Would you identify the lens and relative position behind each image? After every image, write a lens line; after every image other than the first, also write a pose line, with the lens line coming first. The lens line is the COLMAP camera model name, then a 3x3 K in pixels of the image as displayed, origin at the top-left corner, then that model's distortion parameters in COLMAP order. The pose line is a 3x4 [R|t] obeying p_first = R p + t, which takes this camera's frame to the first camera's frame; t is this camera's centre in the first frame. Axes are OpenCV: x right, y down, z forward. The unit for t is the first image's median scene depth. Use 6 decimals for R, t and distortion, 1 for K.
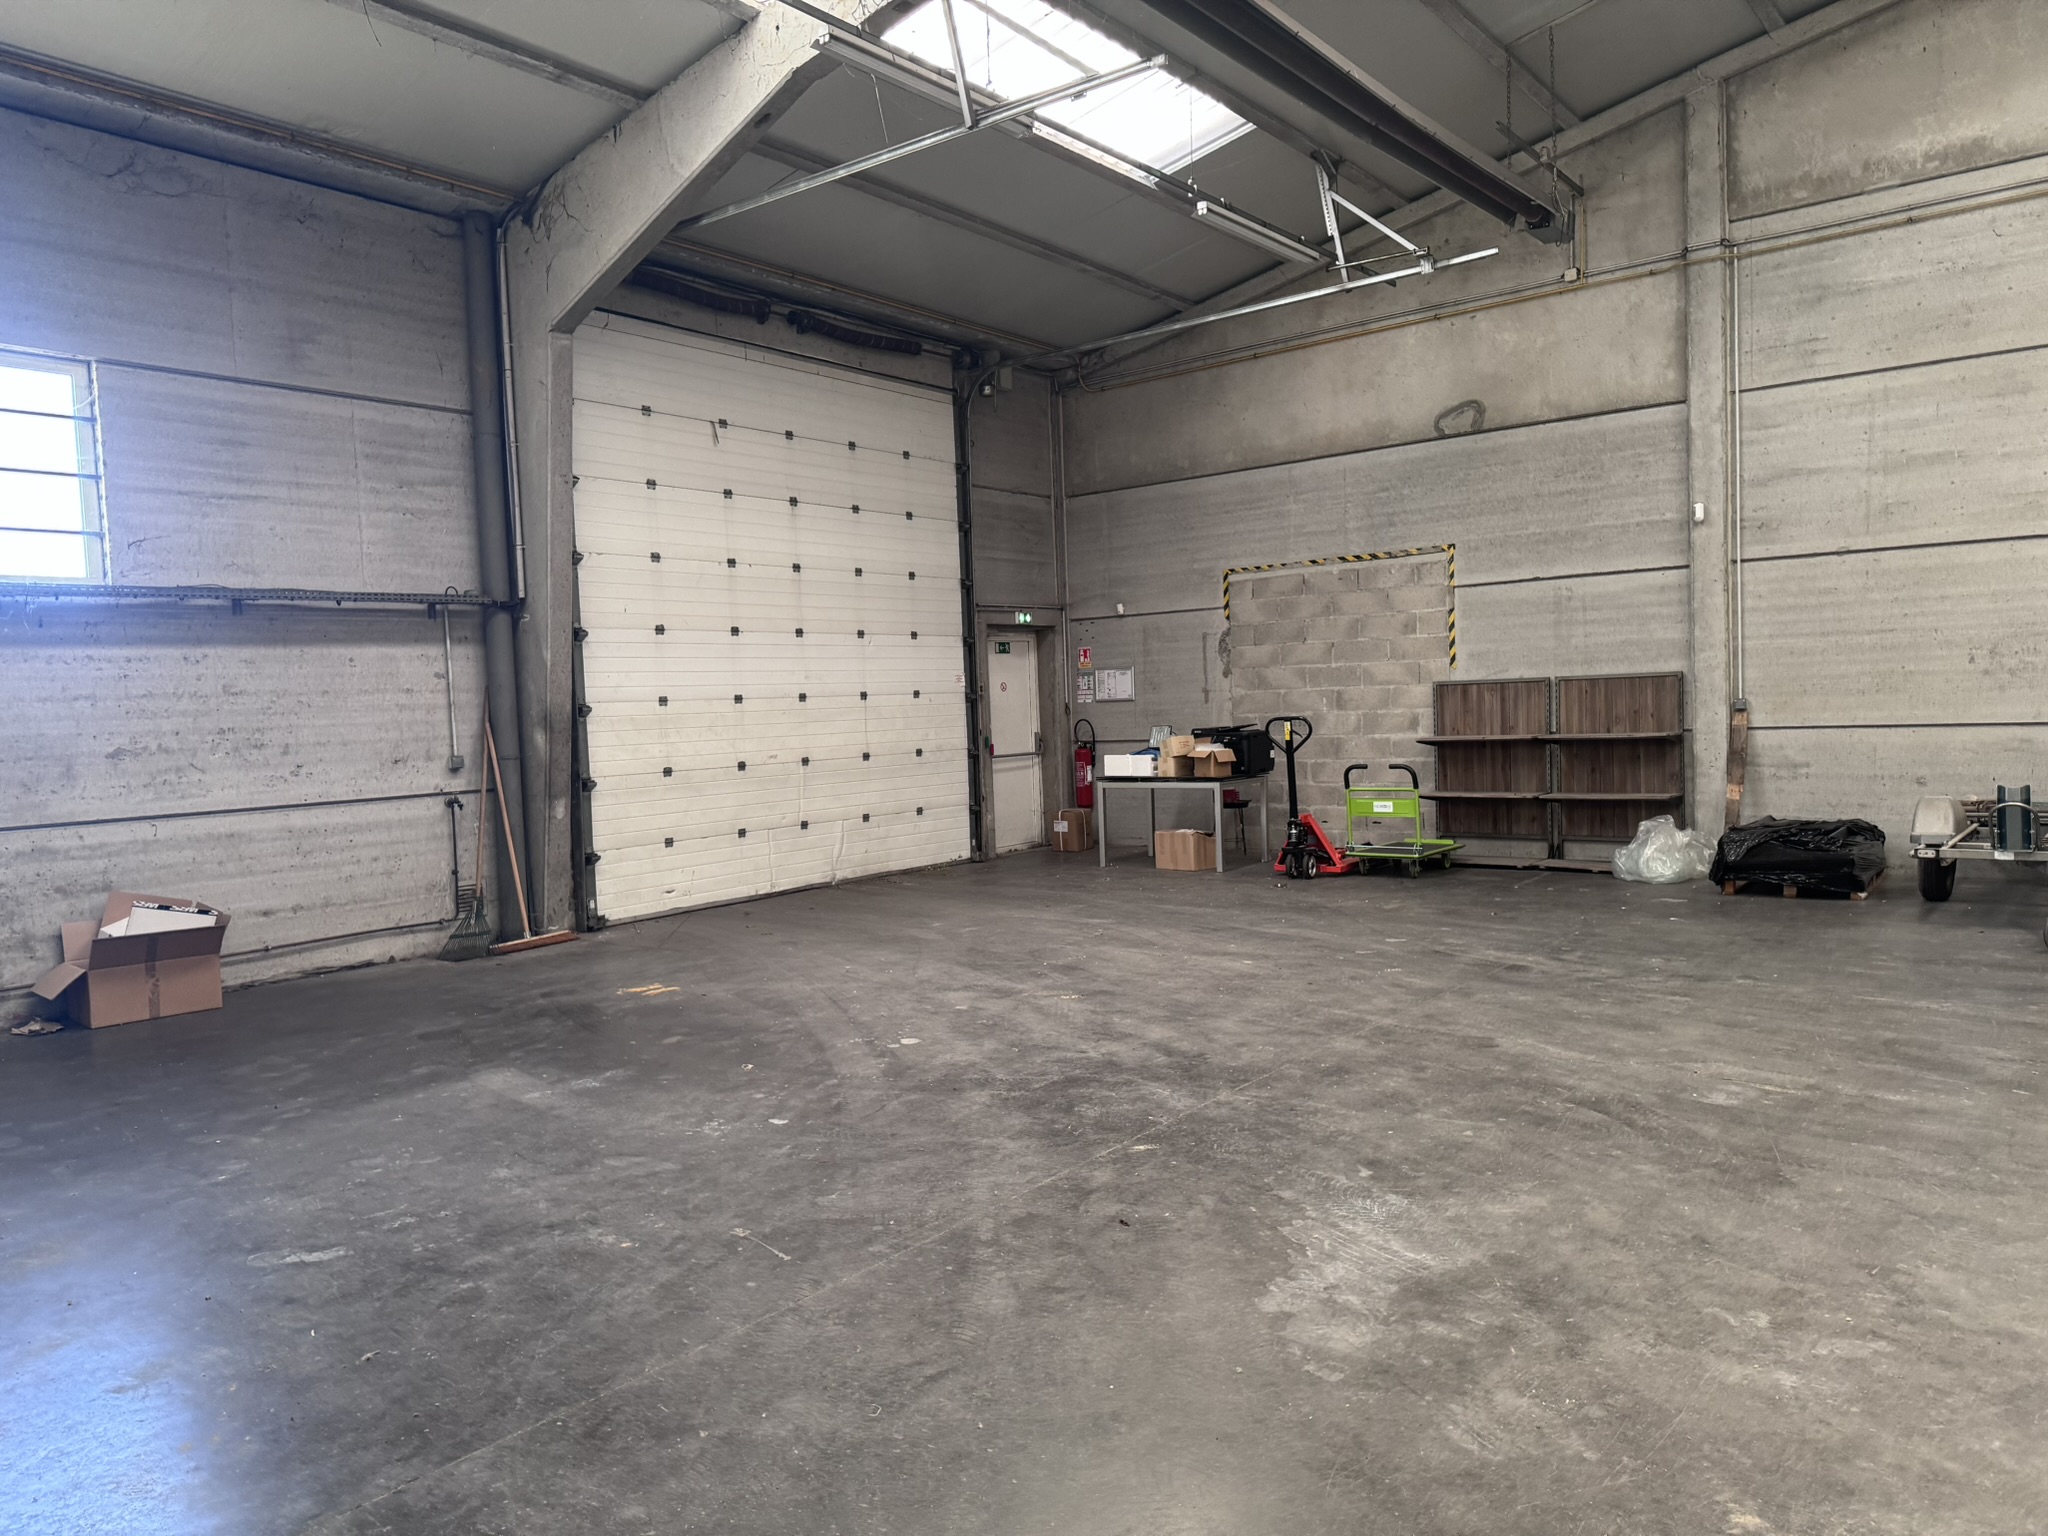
lens RADIAL K [[1435.1, 0, 1022.1], [0, 1435.1, 779.0], [0, 0, 1]] dist [0.061729, -0.057513]
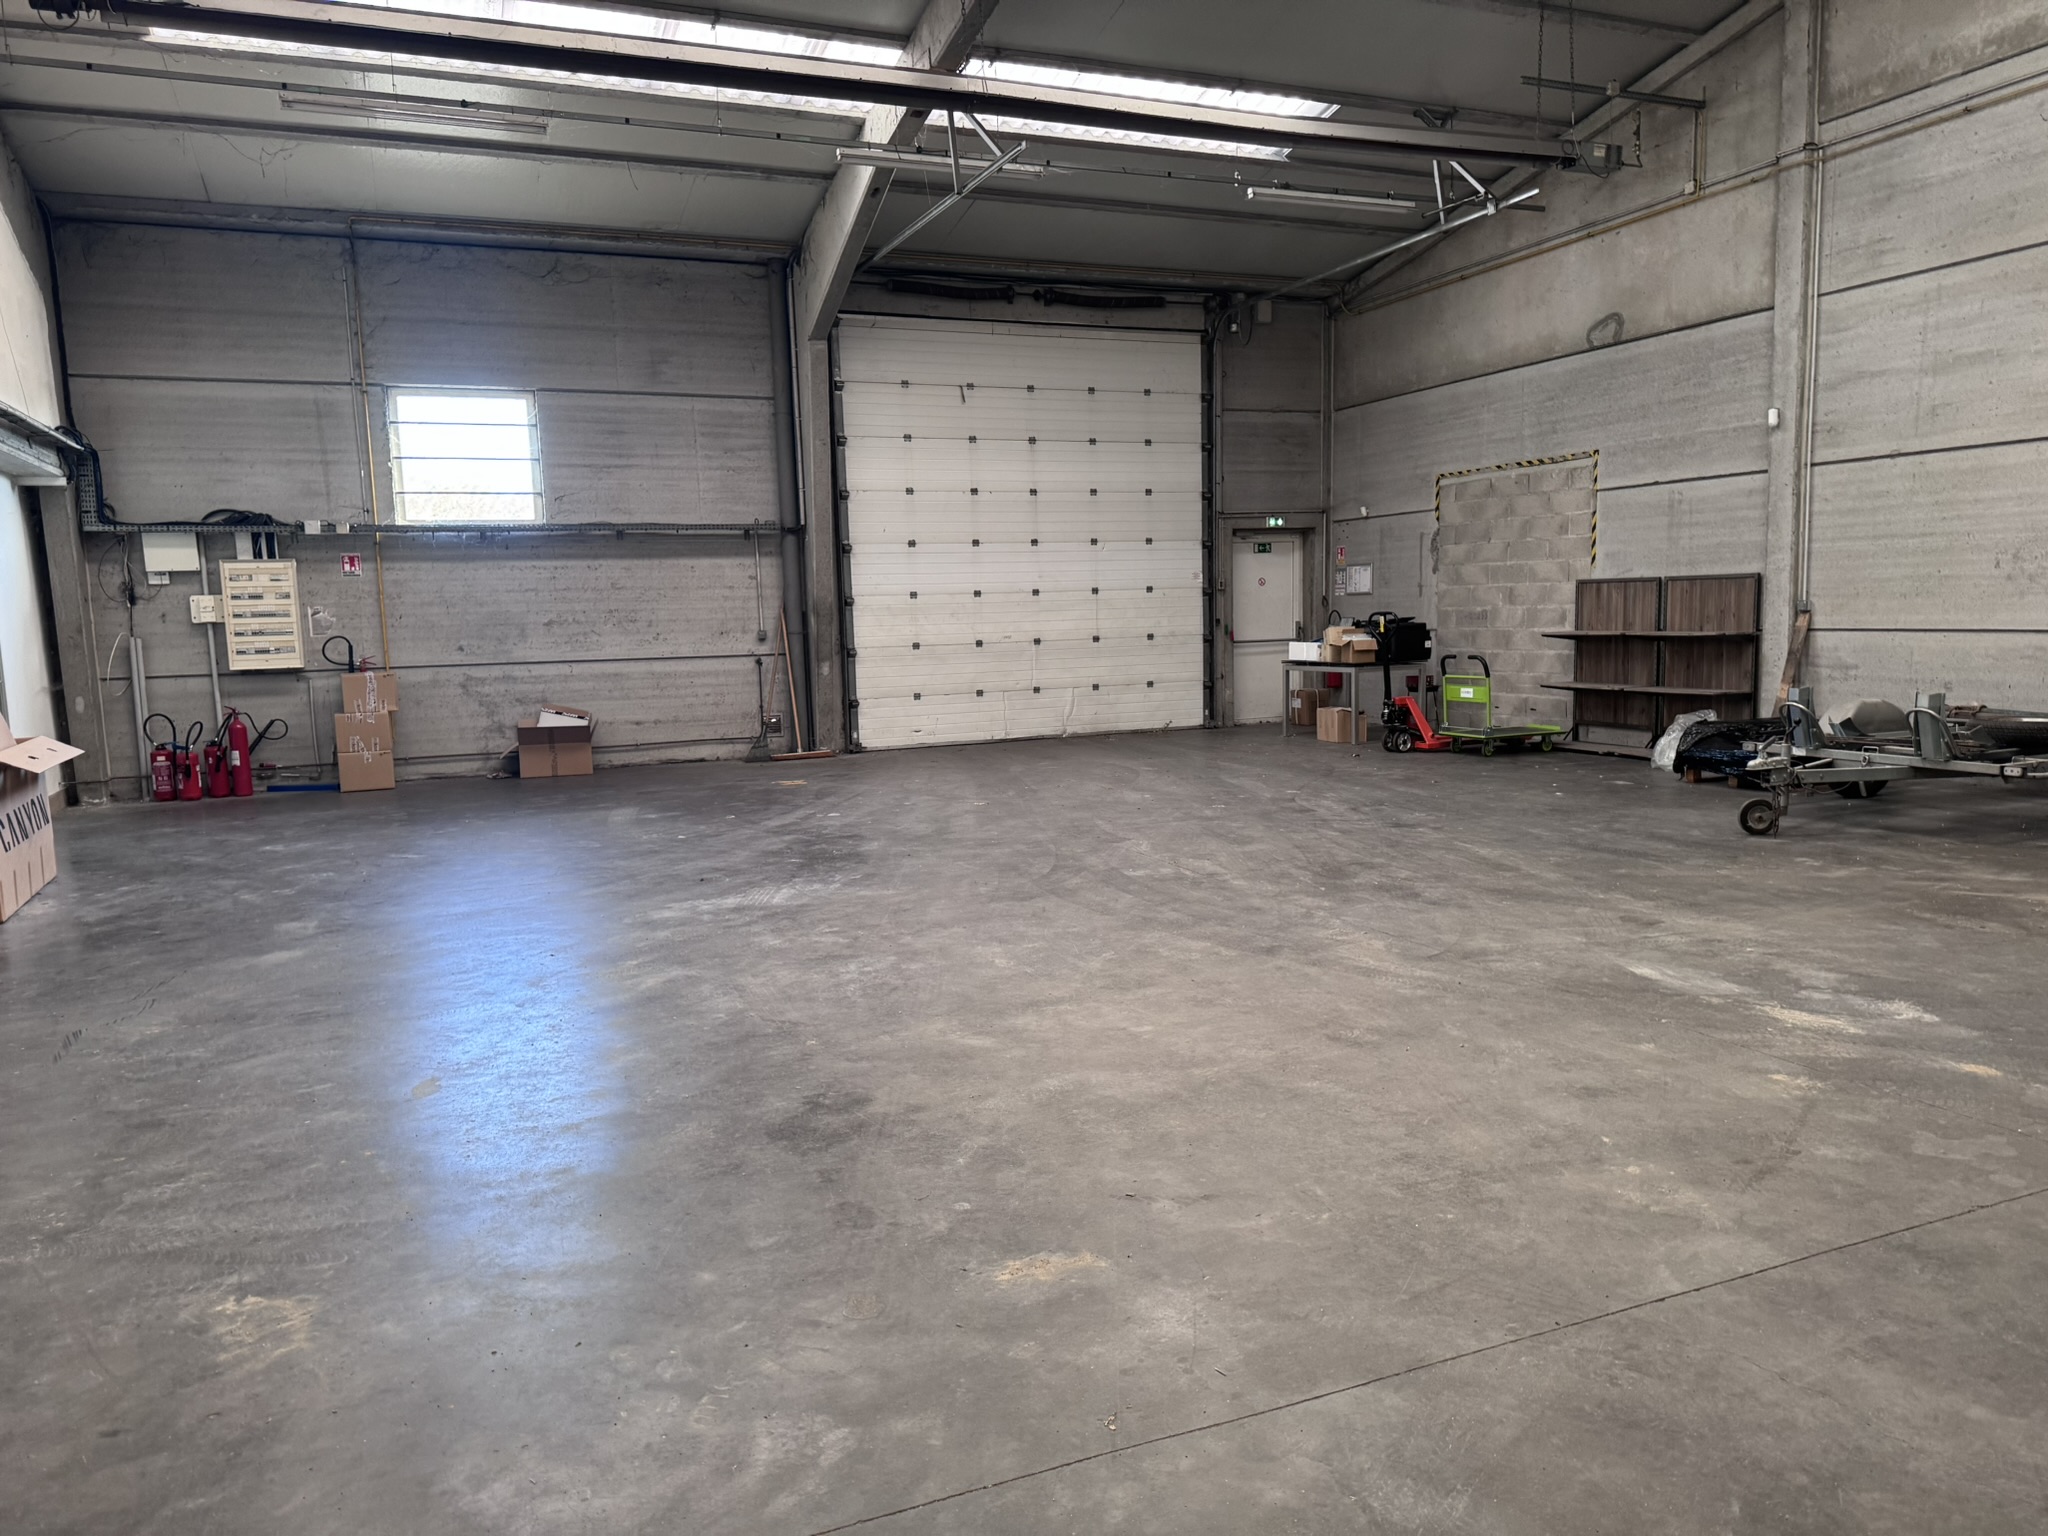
lens RADIAL K [[1435.1, 0, 1038.1], [0, 1435.1, 787.4], [0, 0, 1]] dist [0.061729, -0.057513]
pose [[0.879508, 0.073371, -0.470194, 0.514046], [-0.031795, 0.994895, 0.095775, -0.004927], [0.474821, -0.069285, 0.877351, -0.173043]]
